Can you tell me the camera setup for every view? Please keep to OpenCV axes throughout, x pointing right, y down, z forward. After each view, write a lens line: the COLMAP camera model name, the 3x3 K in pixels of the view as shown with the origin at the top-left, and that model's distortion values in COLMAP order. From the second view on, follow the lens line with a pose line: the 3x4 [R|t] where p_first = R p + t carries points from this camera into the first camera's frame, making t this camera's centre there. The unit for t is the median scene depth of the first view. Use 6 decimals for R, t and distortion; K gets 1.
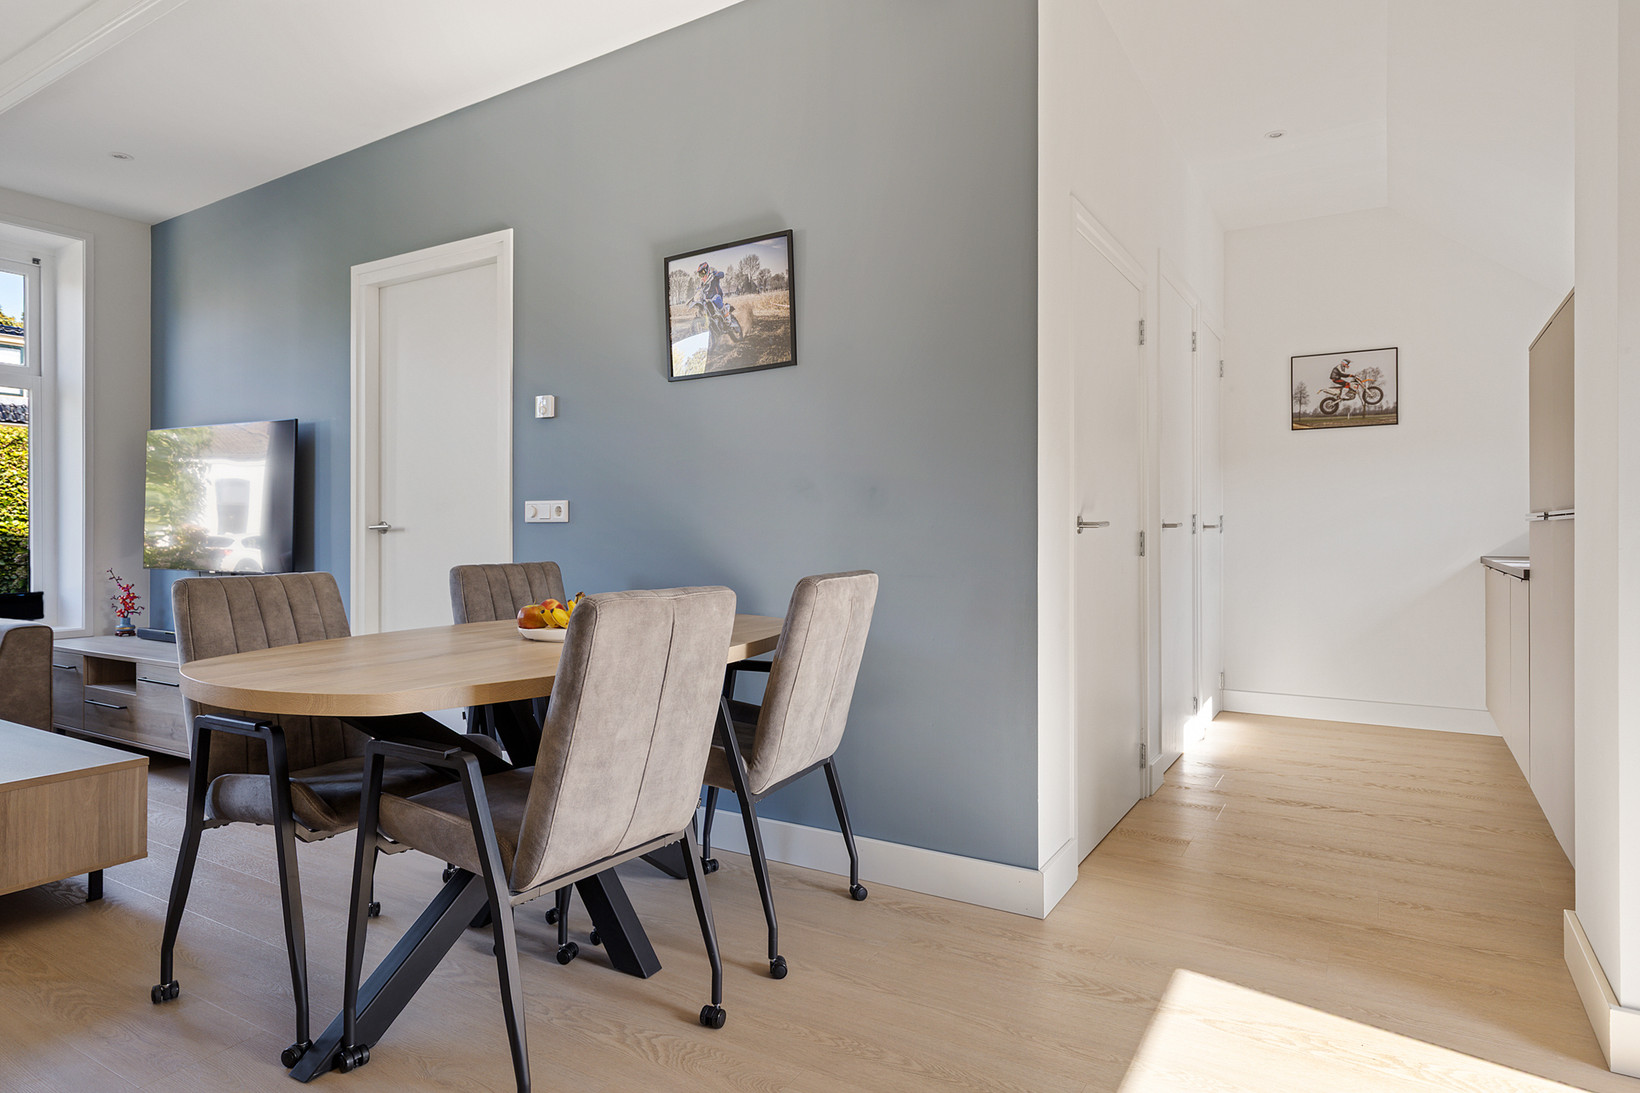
lens RADIAL K [[943.1, 0, 829.5], [0, 943.1, 527.4], [0, 0, 1]] dist [-0.001598, 0.004369]
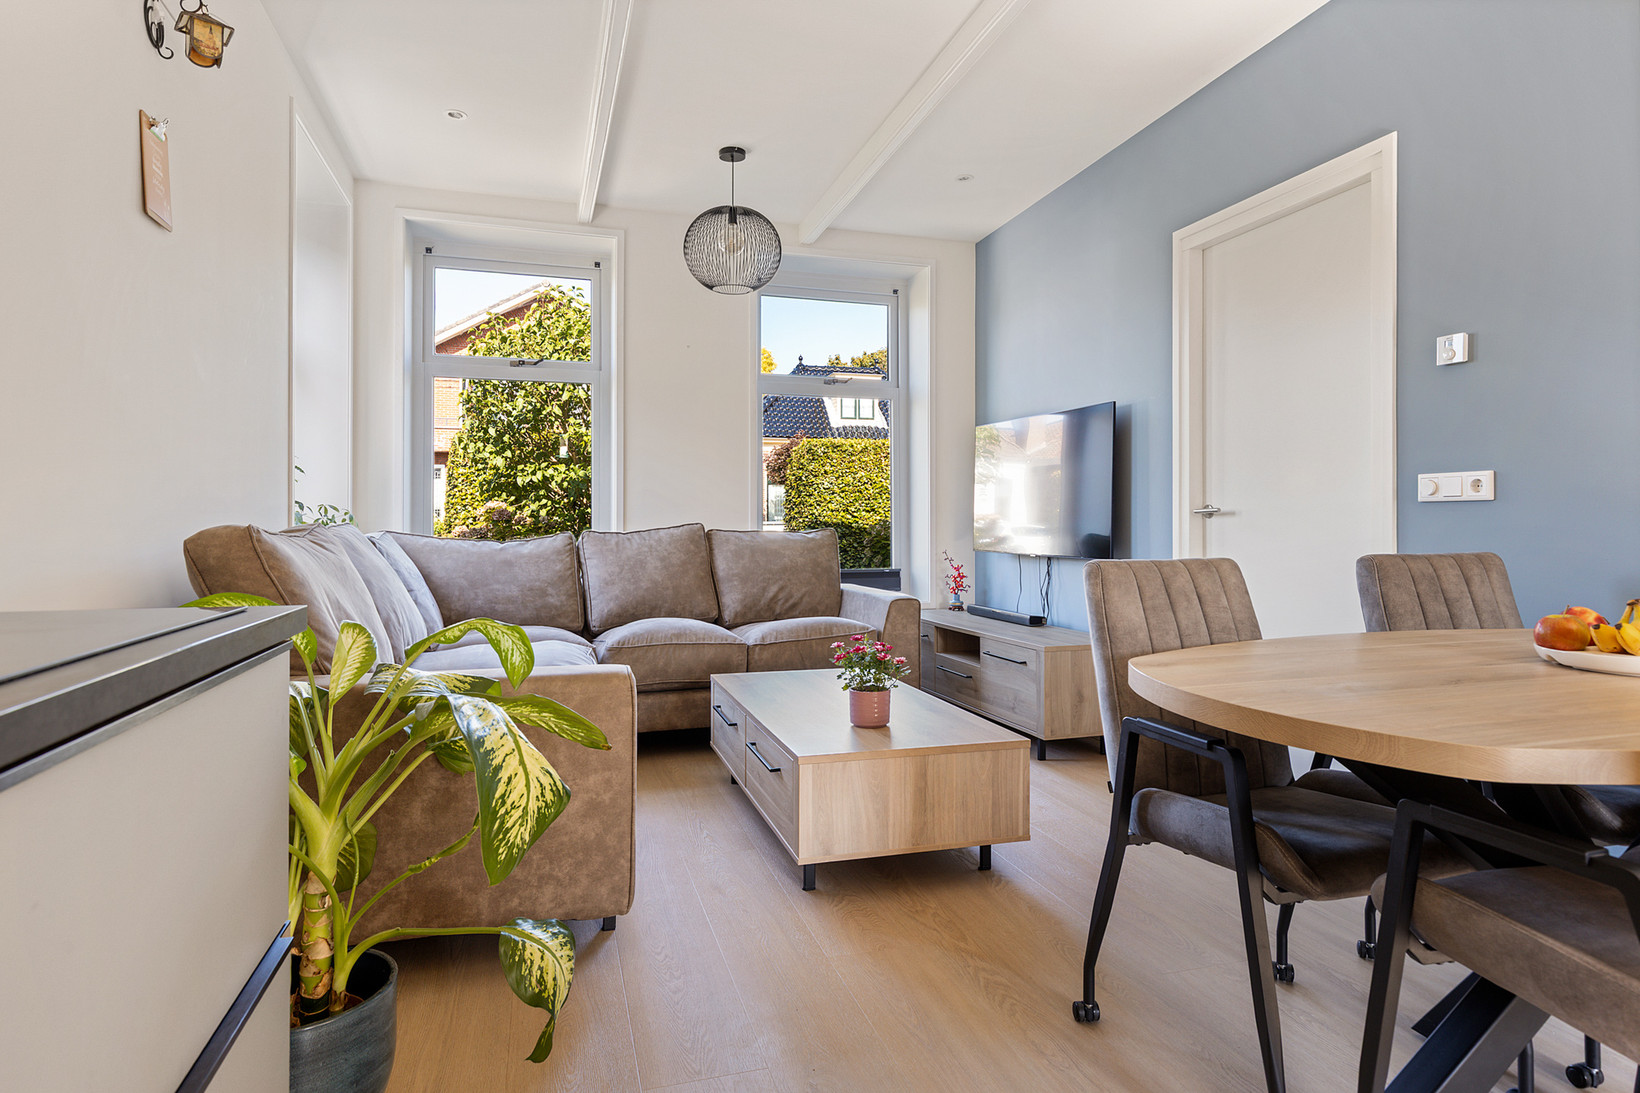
lens RADIAL K [[929.7, 0, 825.3], [0, 929.7, 518.4], [0, 0, 1]] dist [0.021313, -0.000221]
pose [[0.742527, -0.002526, -0.669811, -0.206230], [0.002273, 0.999997, -0.001251, 0.010315], [0.669812, -0.000594, 0.742530, 0.116406]]
